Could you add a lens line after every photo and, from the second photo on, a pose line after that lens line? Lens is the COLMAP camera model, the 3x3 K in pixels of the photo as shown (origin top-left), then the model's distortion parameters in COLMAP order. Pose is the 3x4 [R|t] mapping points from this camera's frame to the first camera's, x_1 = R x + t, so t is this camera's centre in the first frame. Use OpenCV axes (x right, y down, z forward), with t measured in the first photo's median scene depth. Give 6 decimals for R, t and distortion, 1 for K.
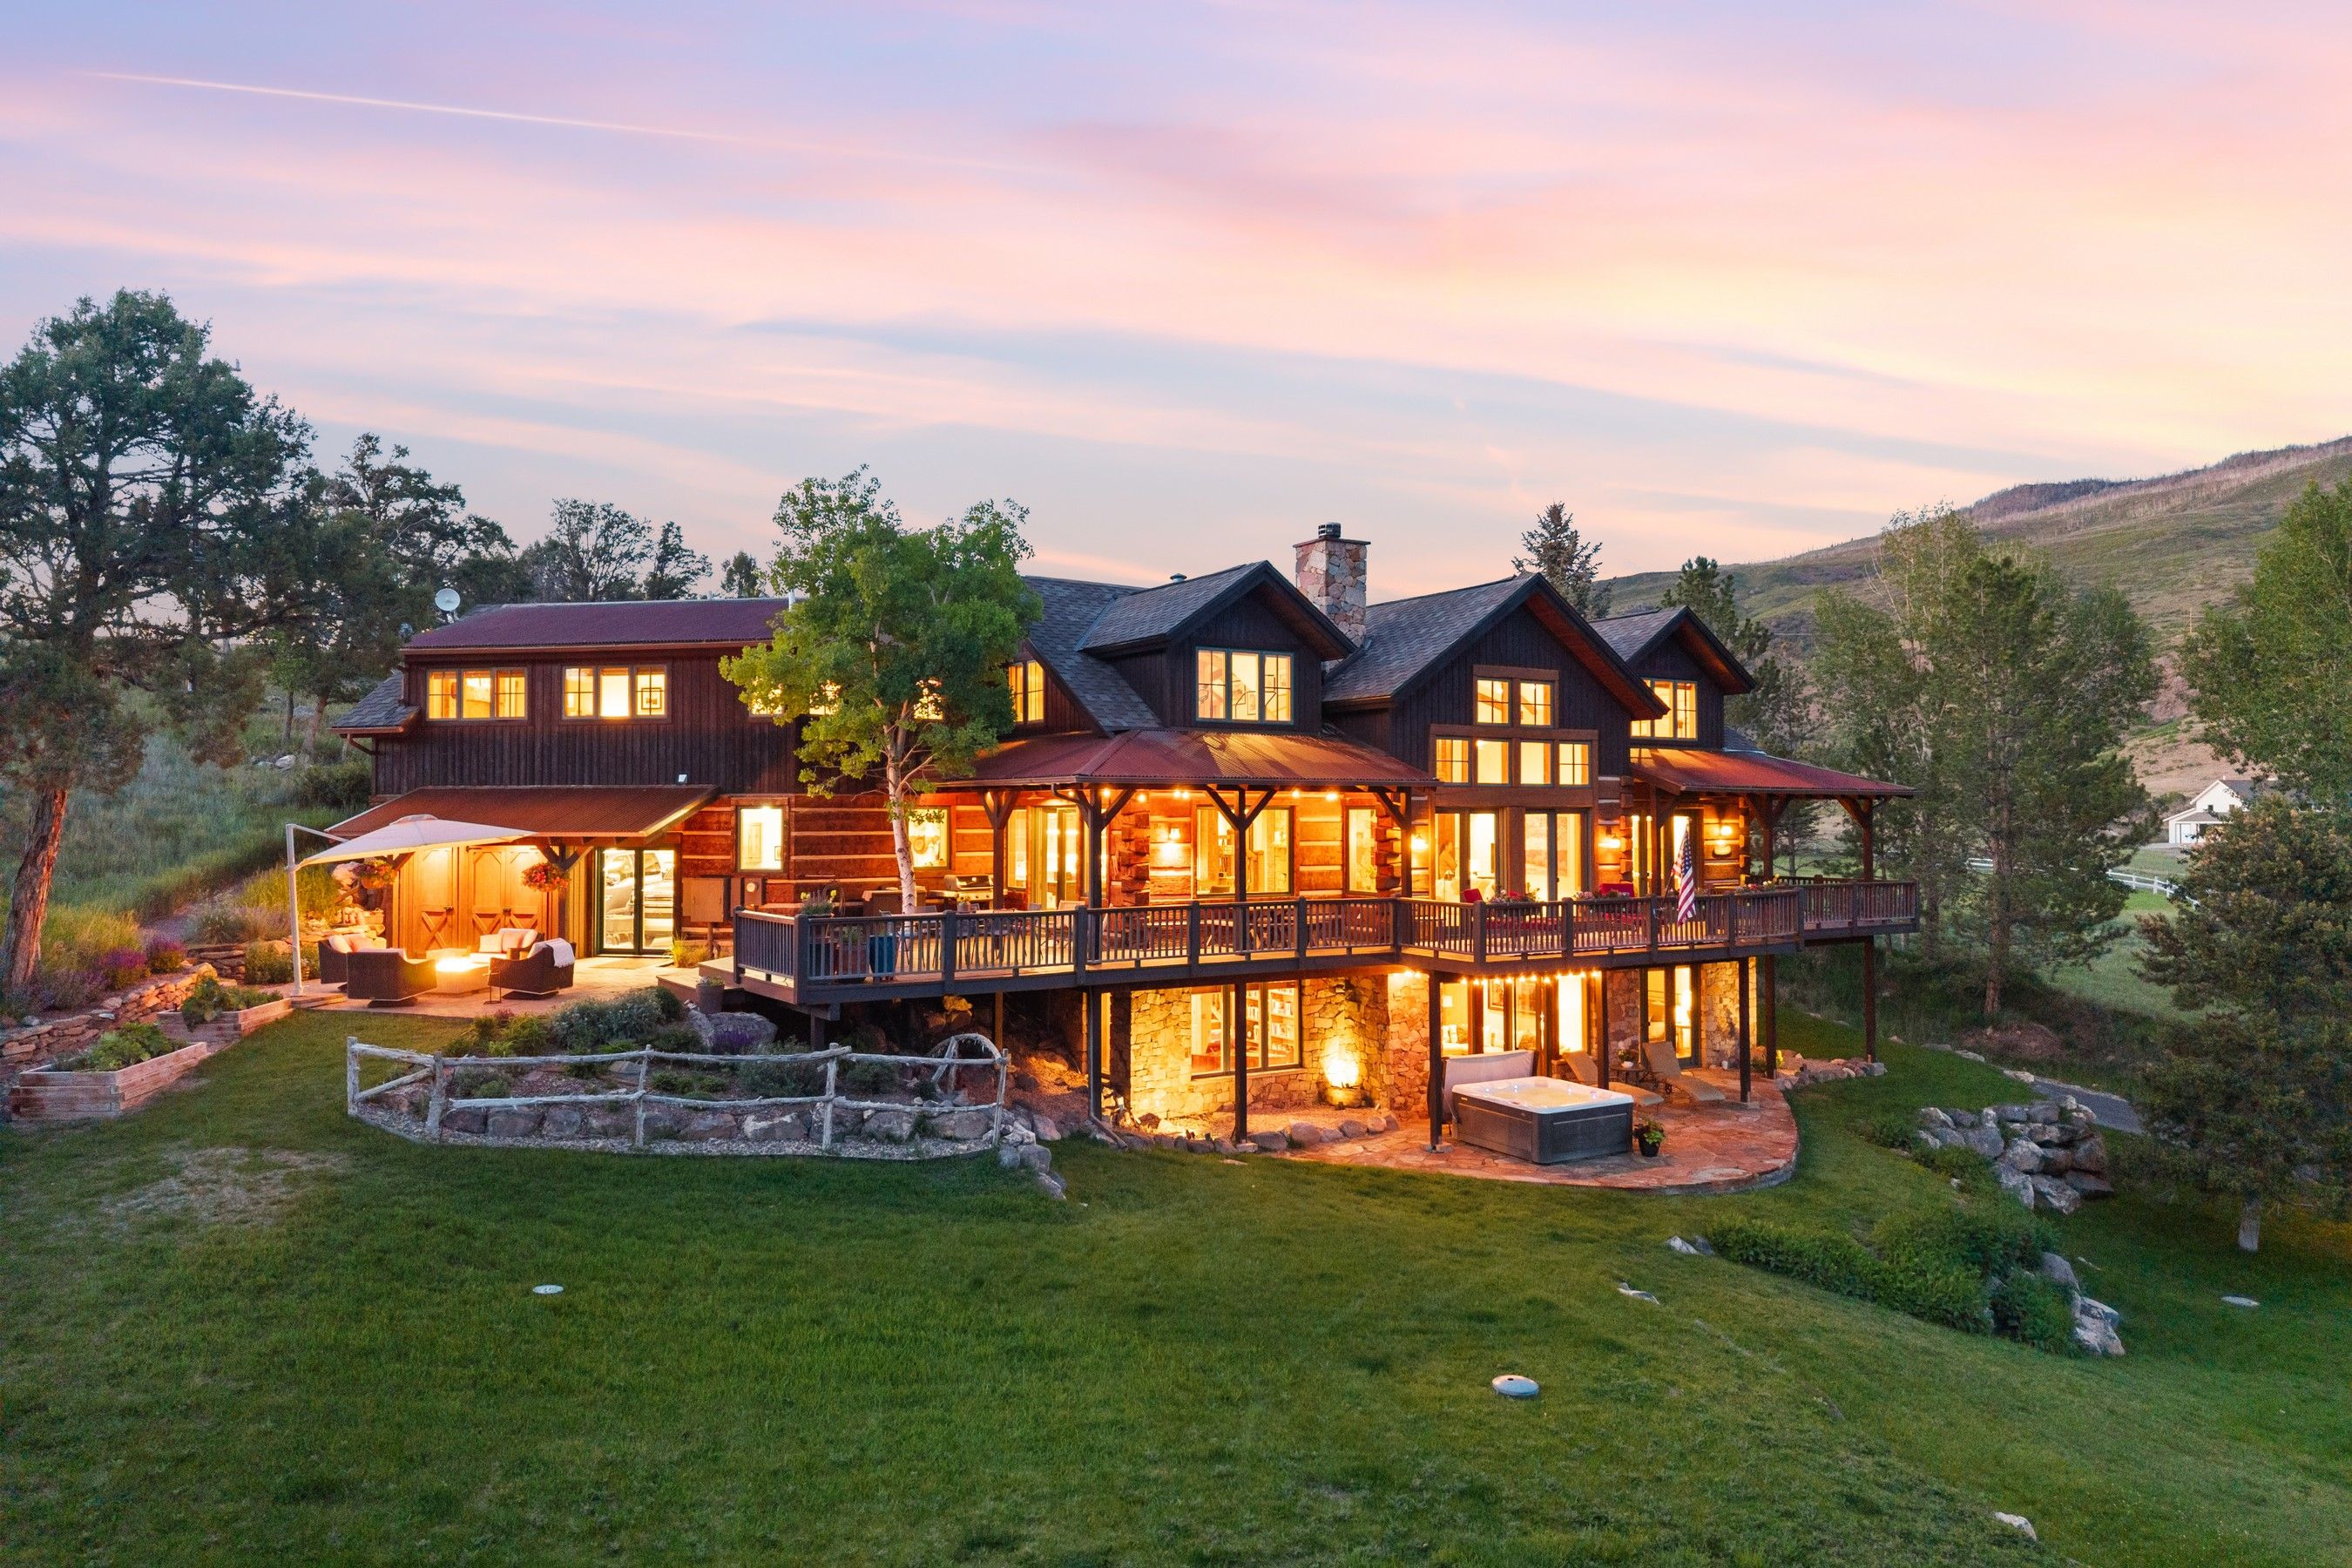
lens RADIAL K [[1556.5, 0, 1232.1], [0, 1556.5, 781.1], [0, 0, 1]] dist [0.030318, -0.024607]
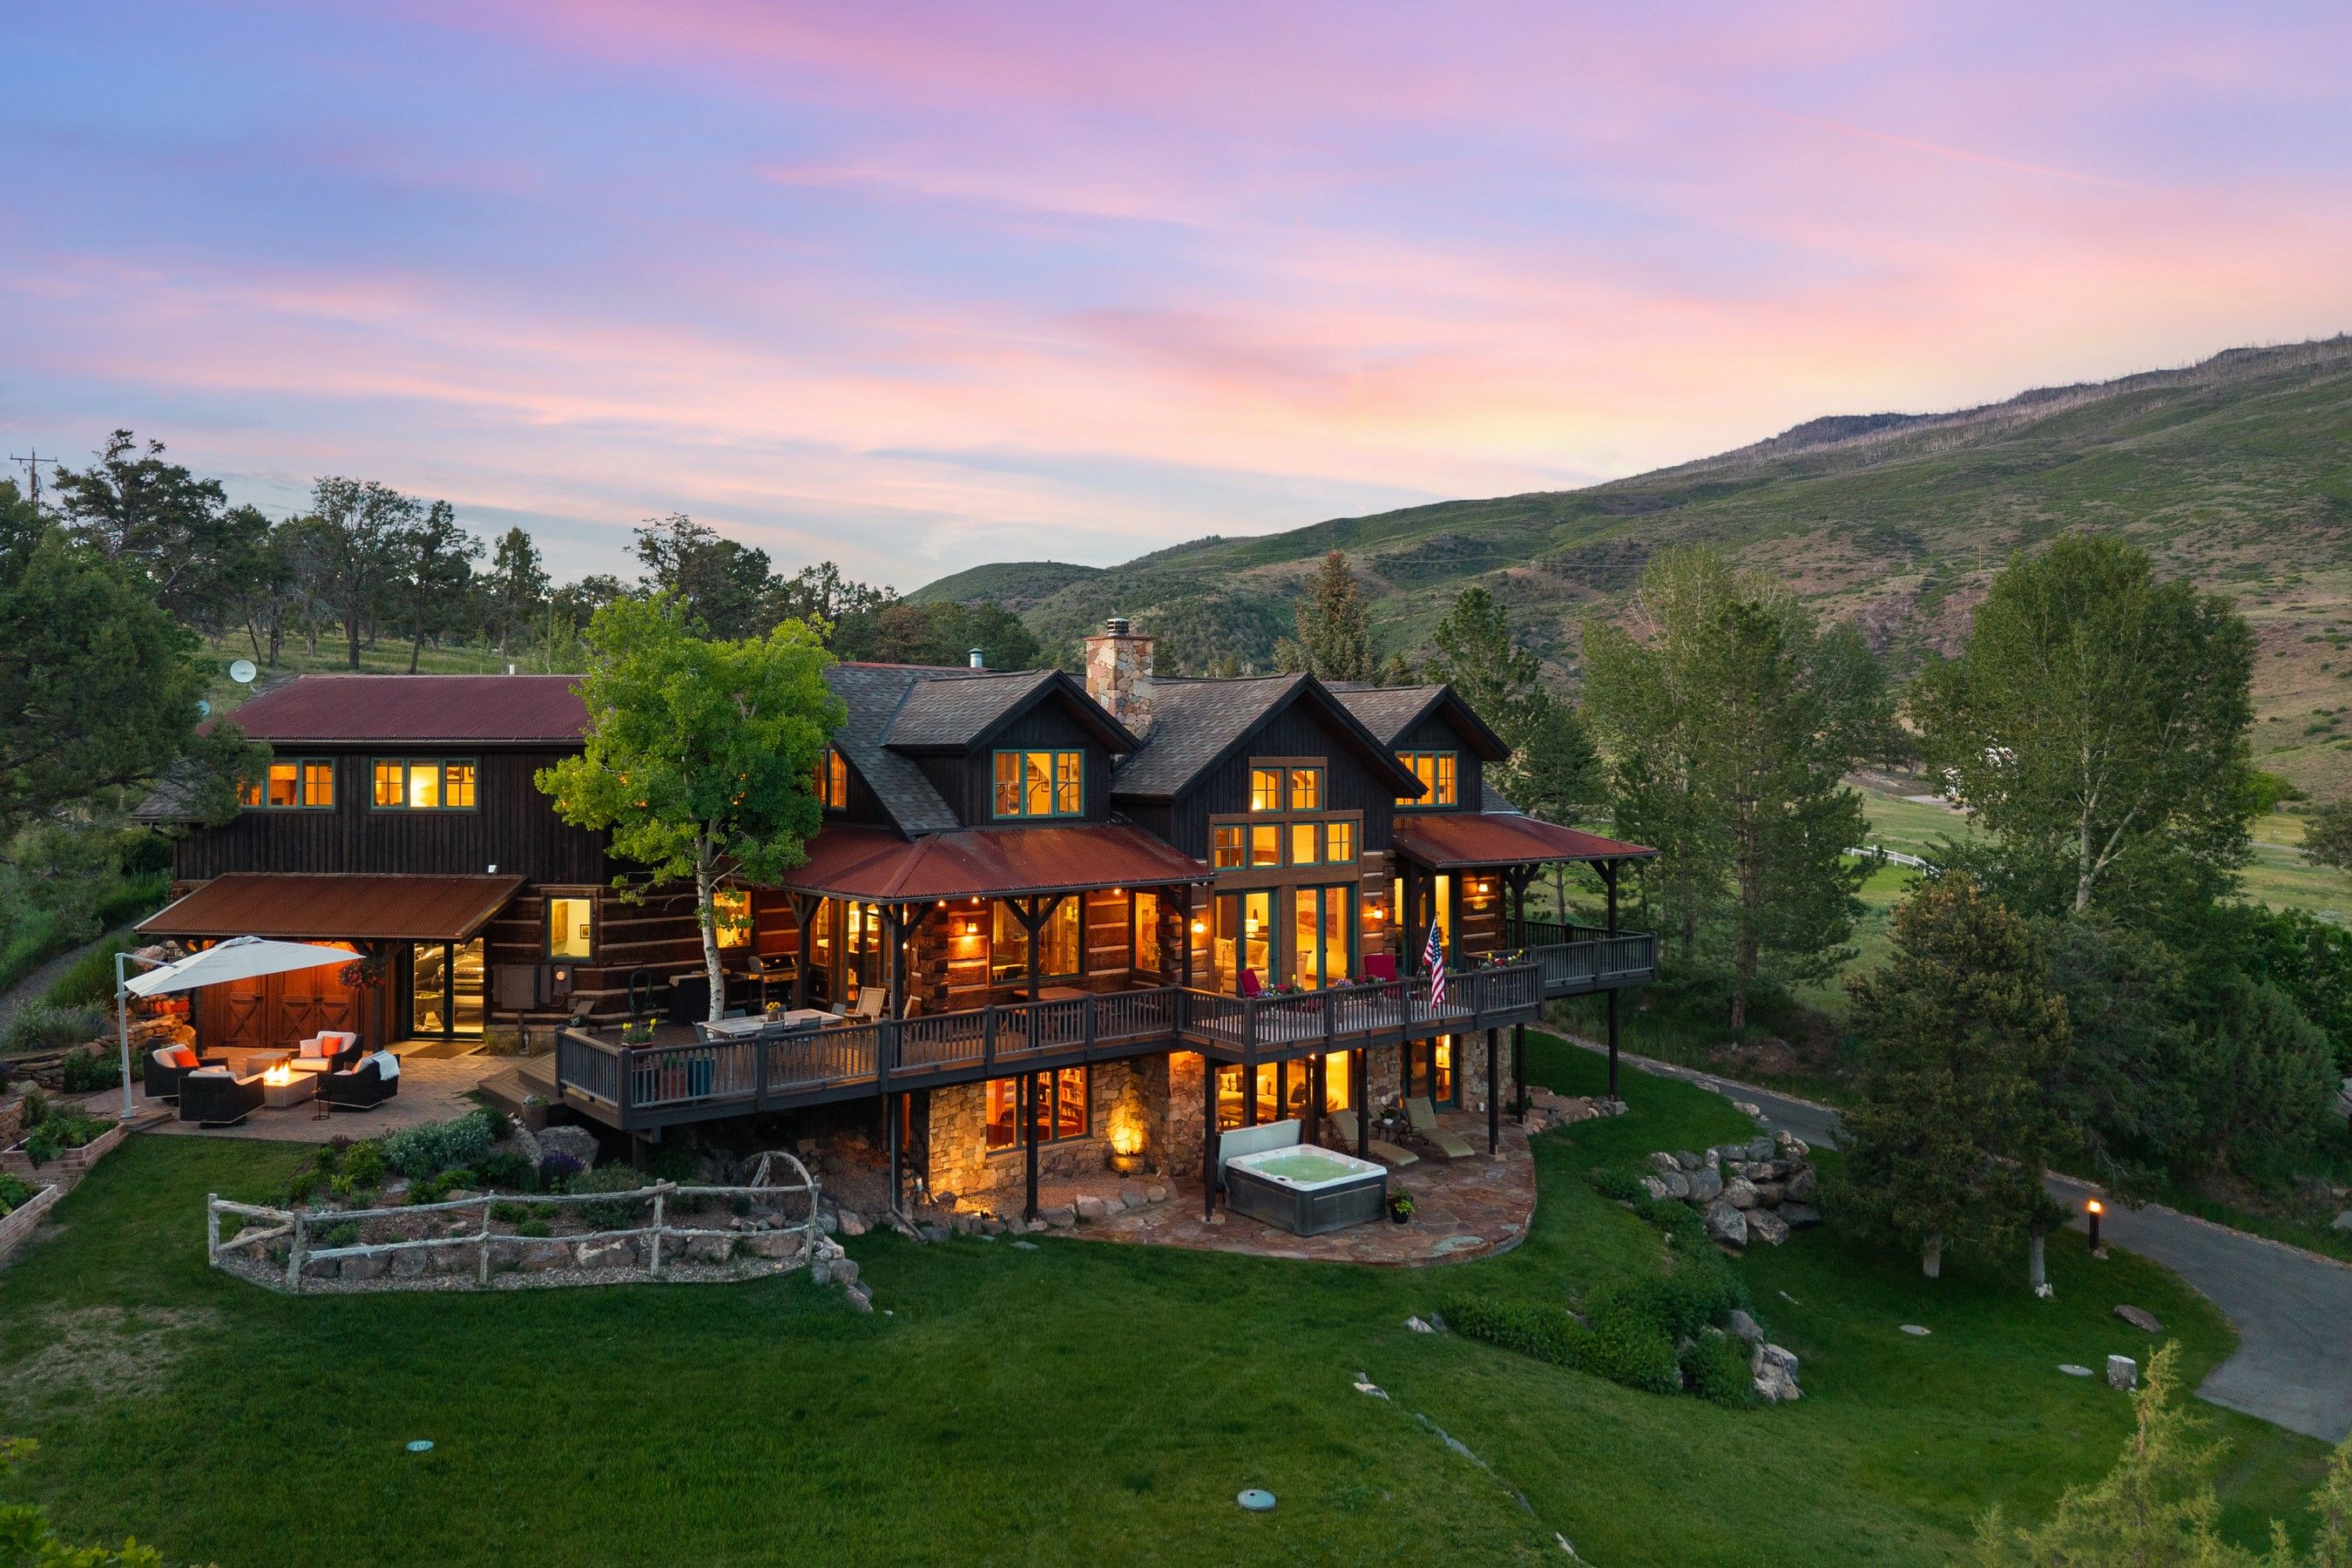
lens RADIAL K [[1601.9, 0, 1171.0], [0, 1601.9, 752.8], [0, 0, 1]] dist [0.030110, -0.020374]
pose [[0.996014, 0.003828, 0.089115, 0.001342], [-0.005127, 0.999884, 0.014348, -0.110627], [-0.089050, -0.014747, 0.995918, -0.119422]]
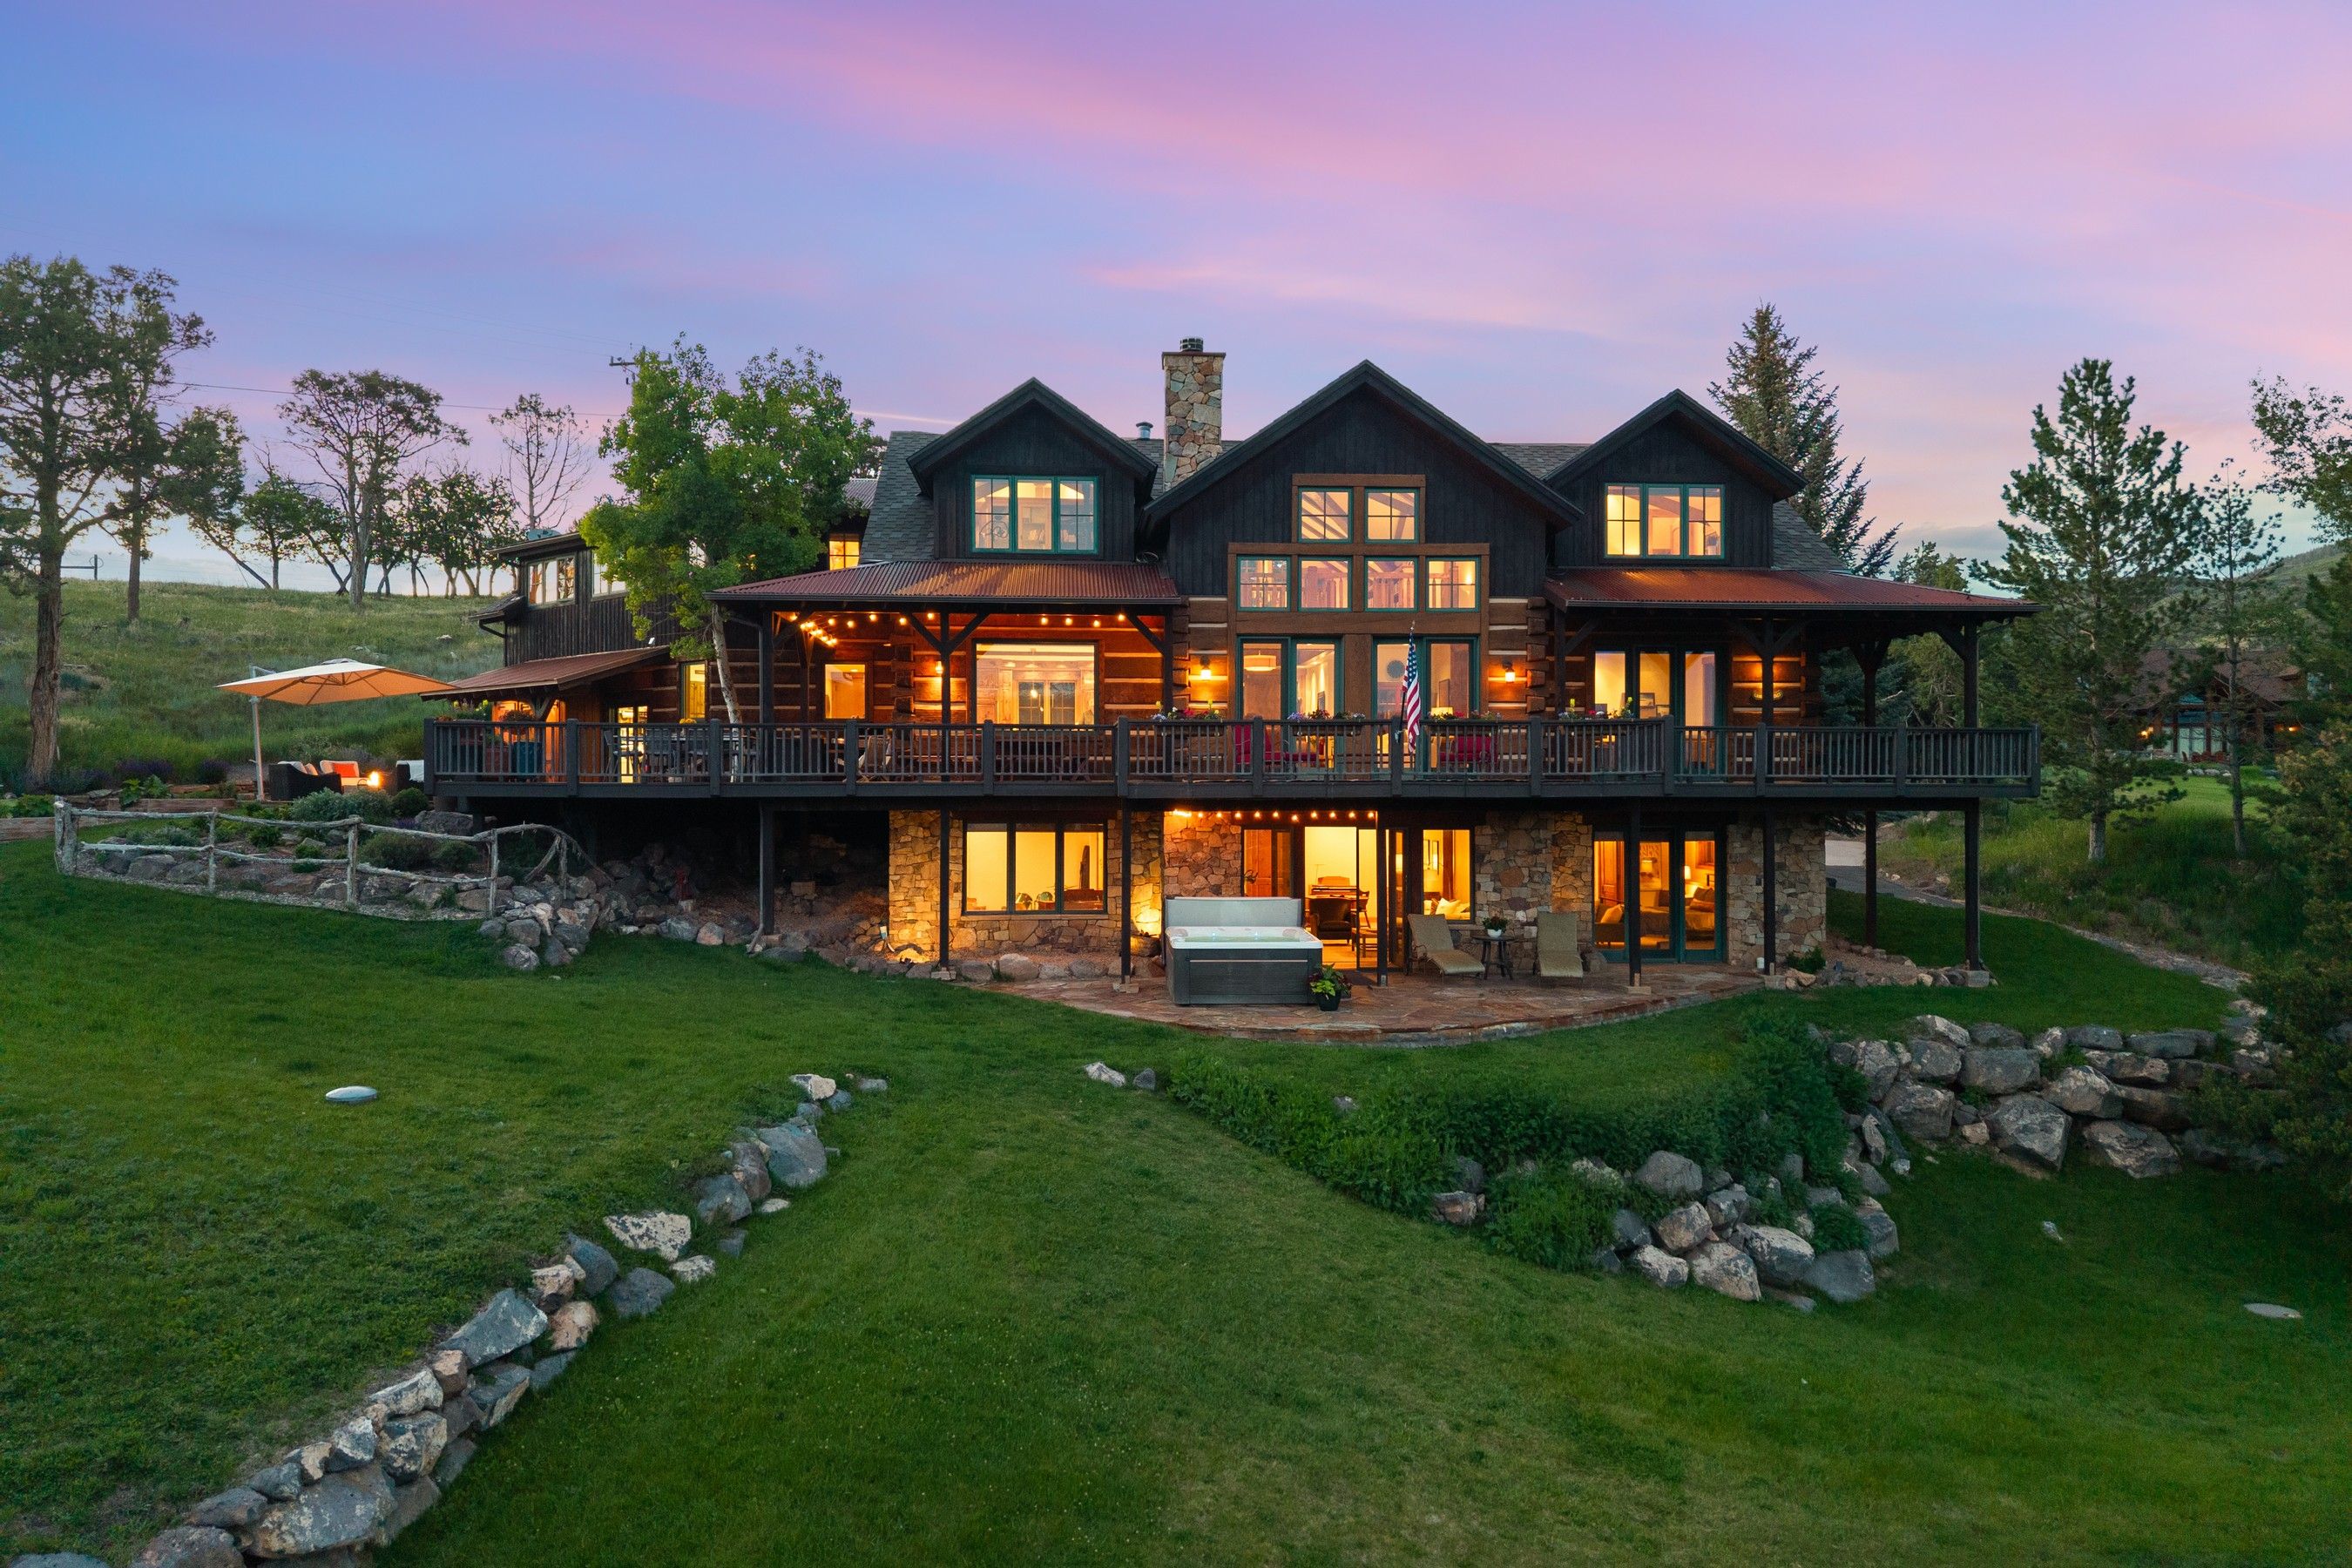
lens RADIAL K [[1602.2, 0, 1176.0], [0, 1602.2, 784.0], [0, 0, 1]] dist [0.030446, -0.035858]
pose [[0.874429, -0.000191, -0.485153, 0.637414], [0.013285, 0.999634, 0.023550, 0.093844], [0.484971, -0.027038, 0.874112, 0.193830]]
